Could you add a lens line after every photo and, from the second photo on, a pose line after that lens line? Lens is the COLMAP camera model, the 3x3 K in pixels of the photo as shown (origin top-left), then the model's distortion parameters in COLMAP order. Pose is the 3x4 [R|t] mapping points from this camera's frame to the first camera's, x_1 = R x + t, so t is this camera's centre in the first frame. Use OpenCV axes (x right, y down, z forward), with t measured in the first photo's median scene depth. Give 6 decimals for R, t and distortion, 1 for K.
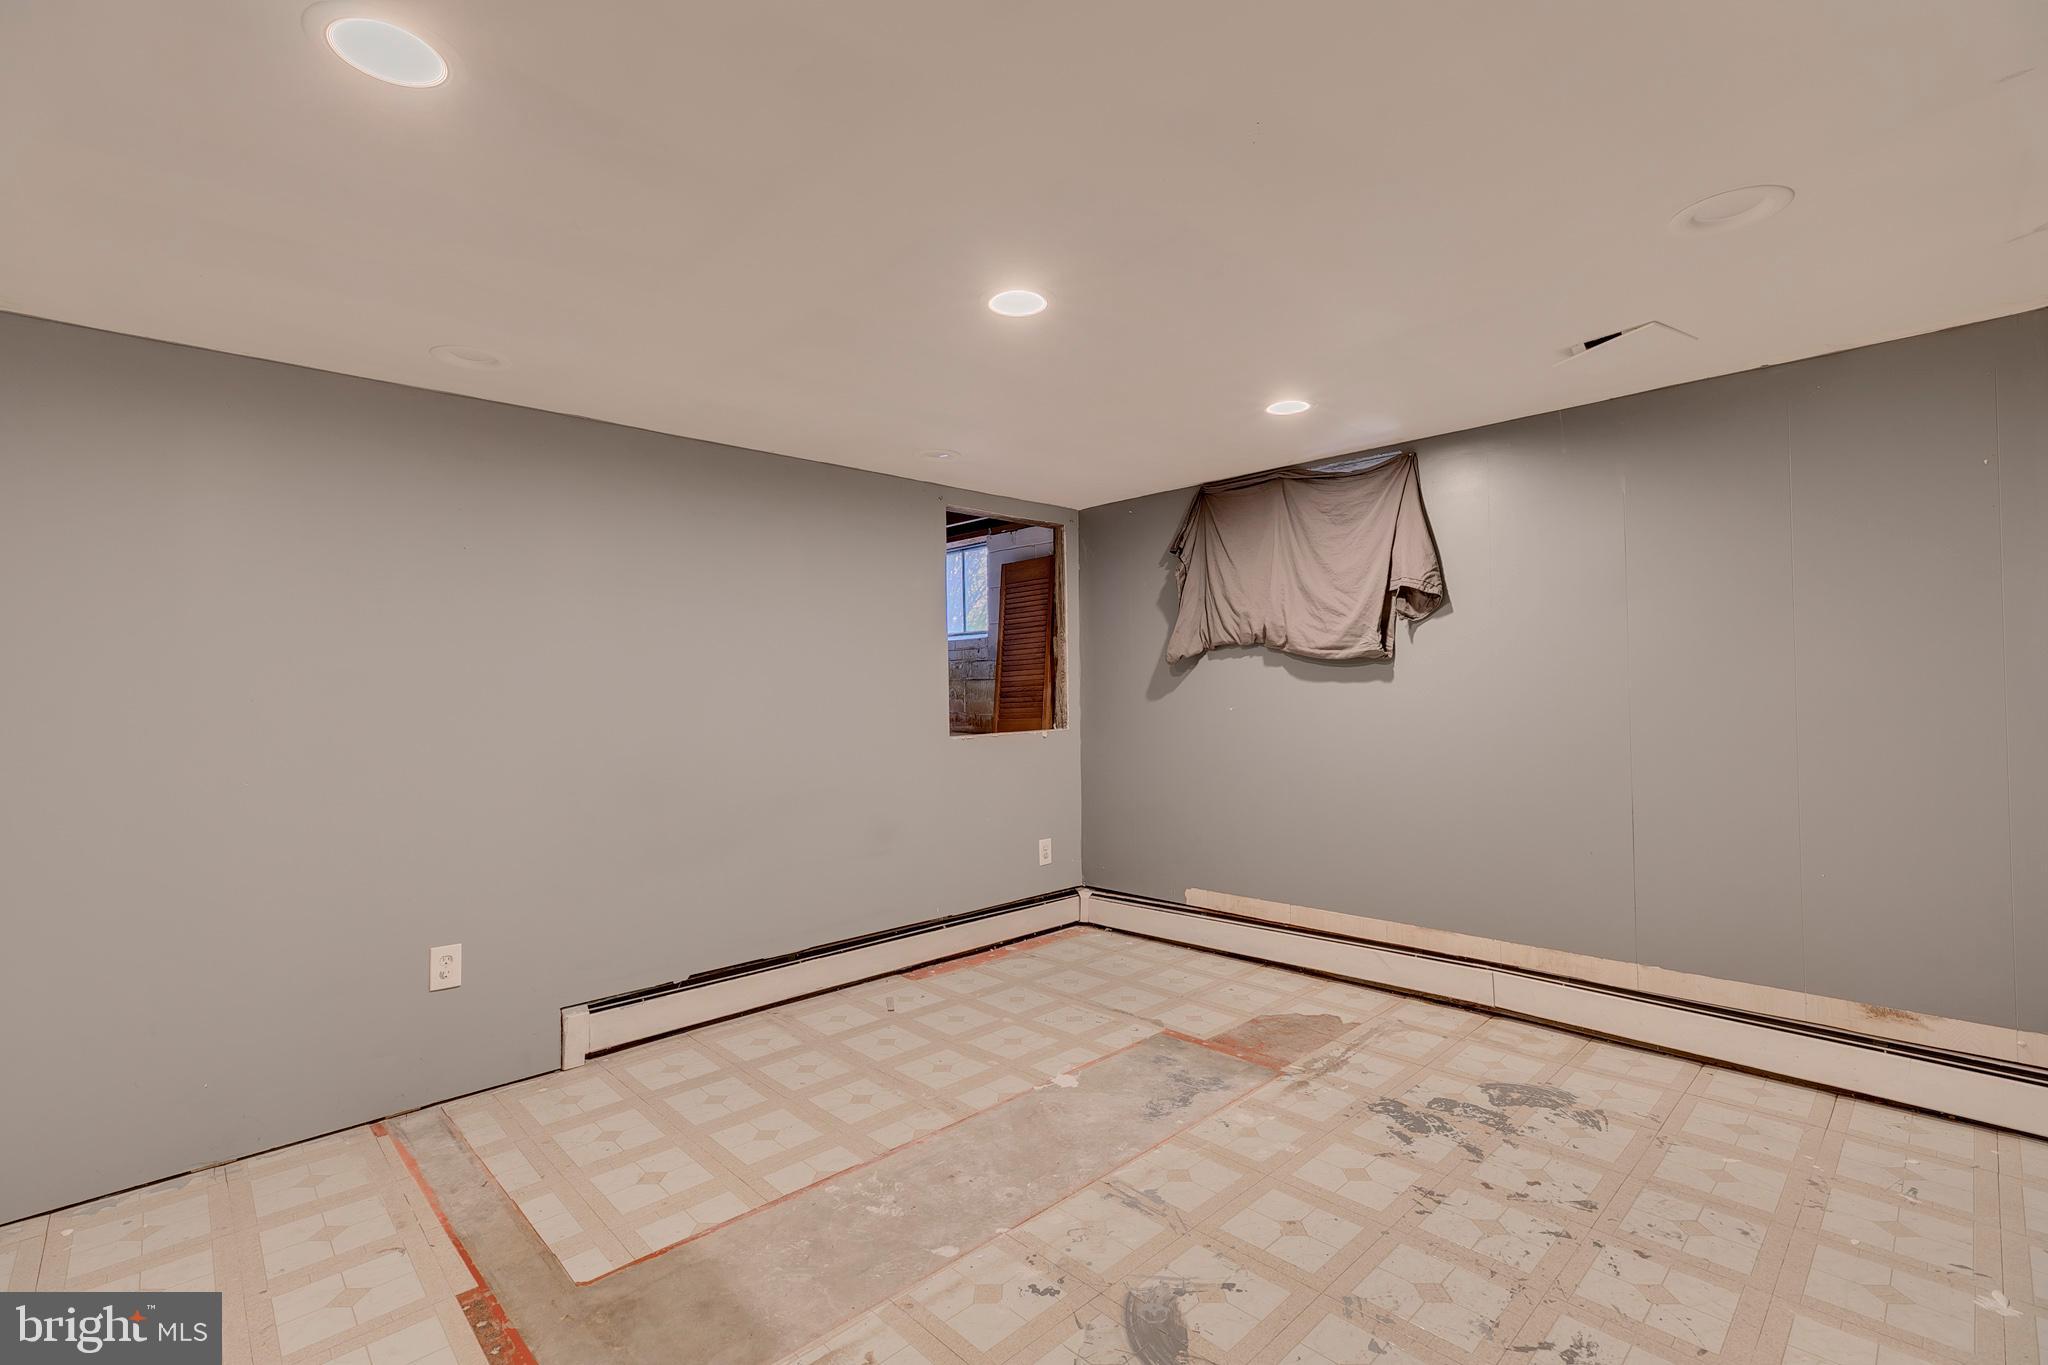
lens RADIAL K [[910.0, 0, 1022.7], [0, 910.0, 680.0], [0, 0, 1]] dist [0.006375, 0.000176]
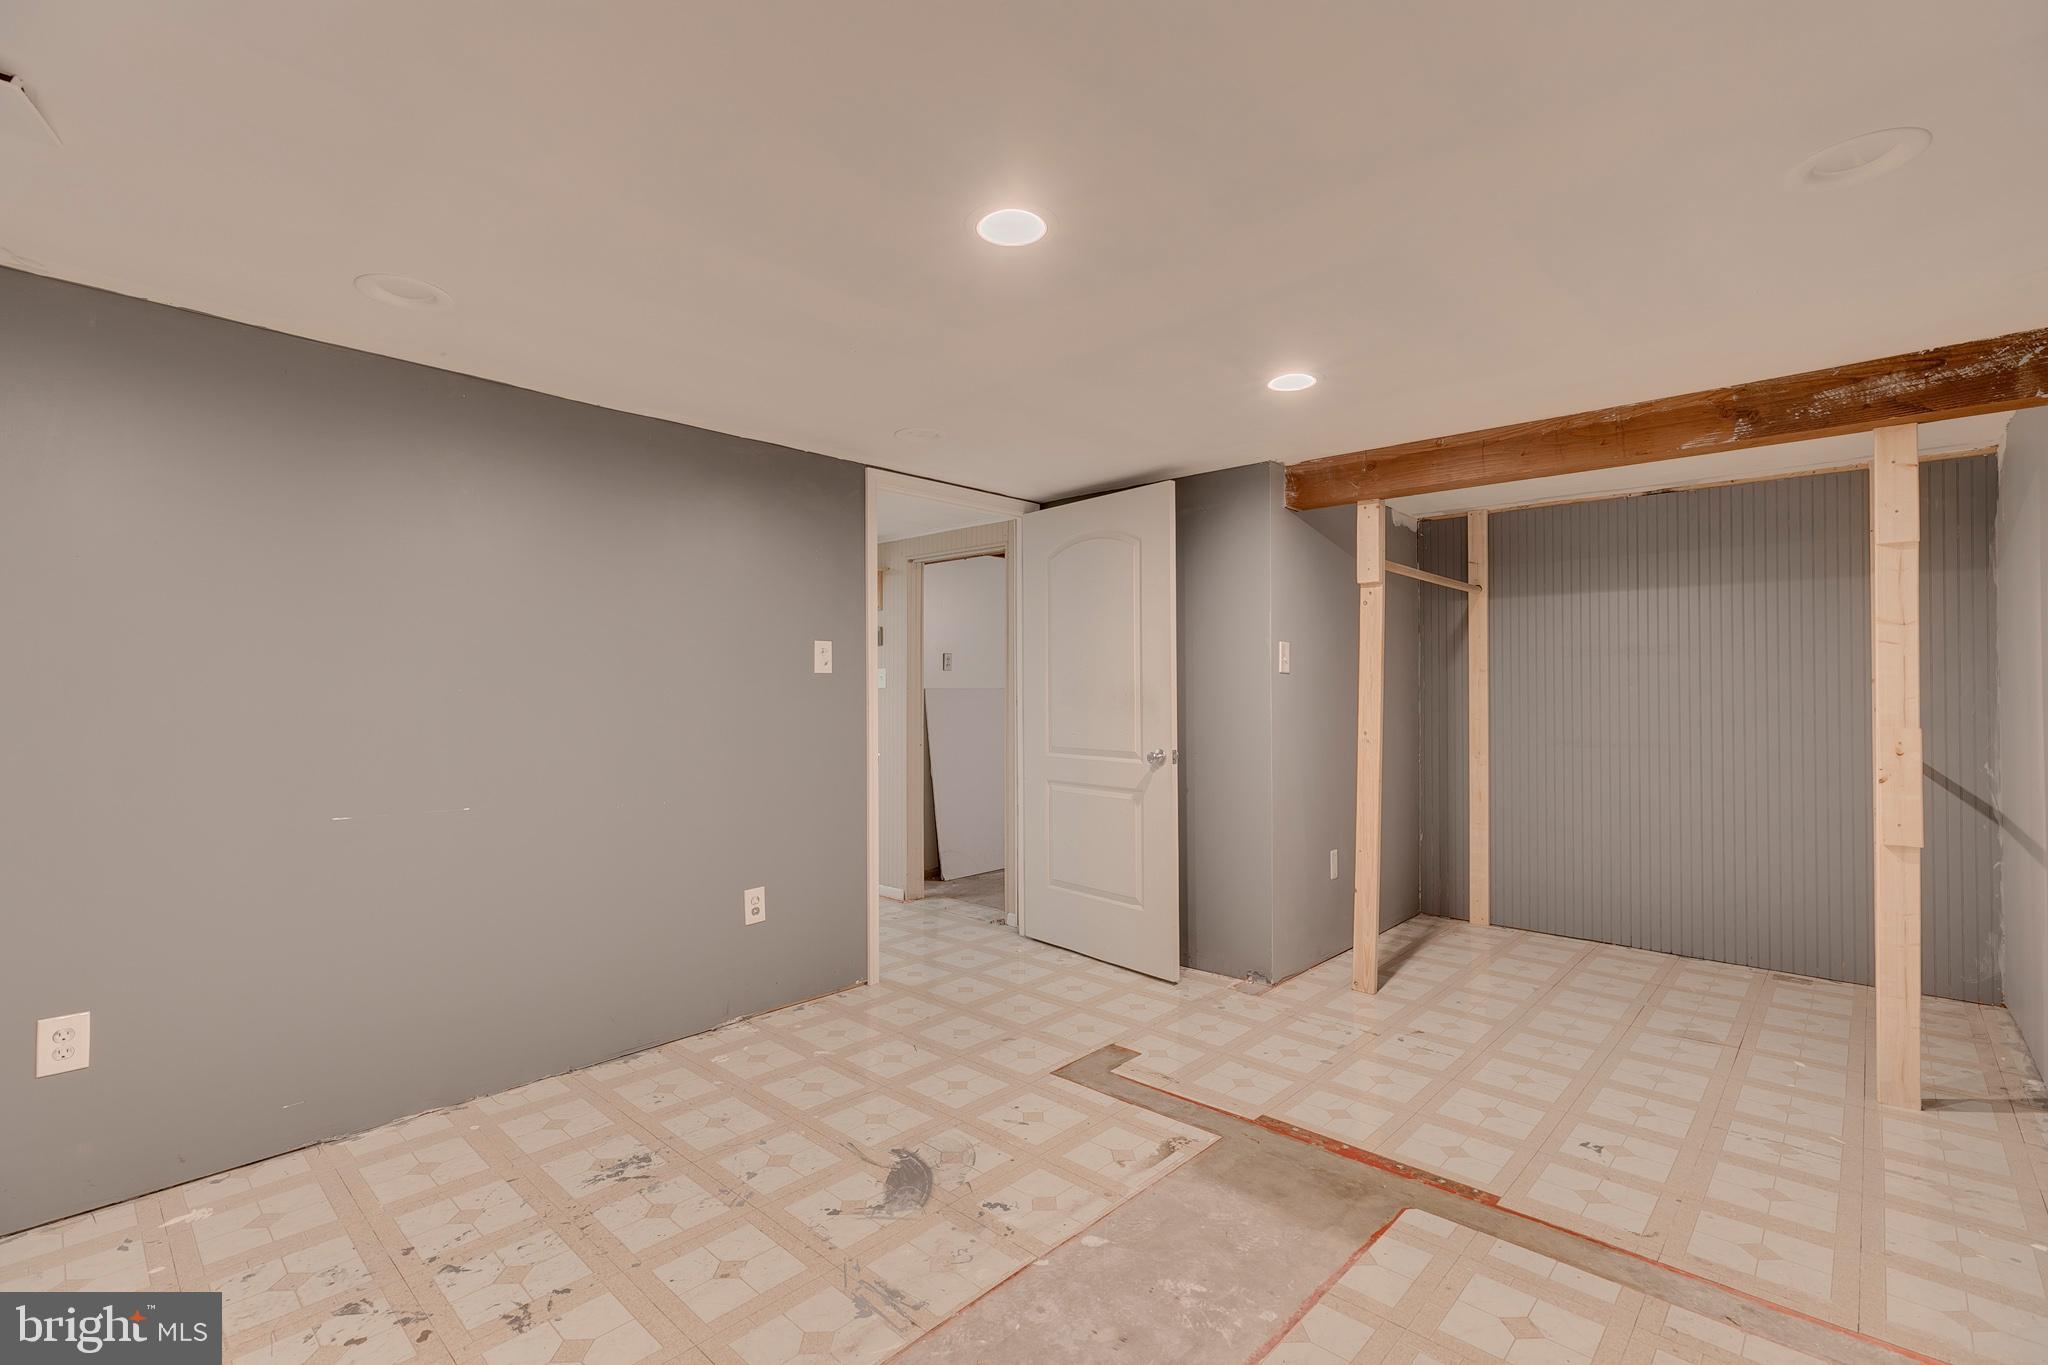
lens RADIAL K [[910.0, 0, 1022.7], [0, 910.0, 680.0], [0, 0, 1]] dist [0.006375, 0.000176]
pose [[-0.998051, 0.015259, -0.060512, 0.046567], [0.016774, 0.999557, -0.024602, 0.030794], [0.060109, -0.025569, -0.997864, 2.031877]]
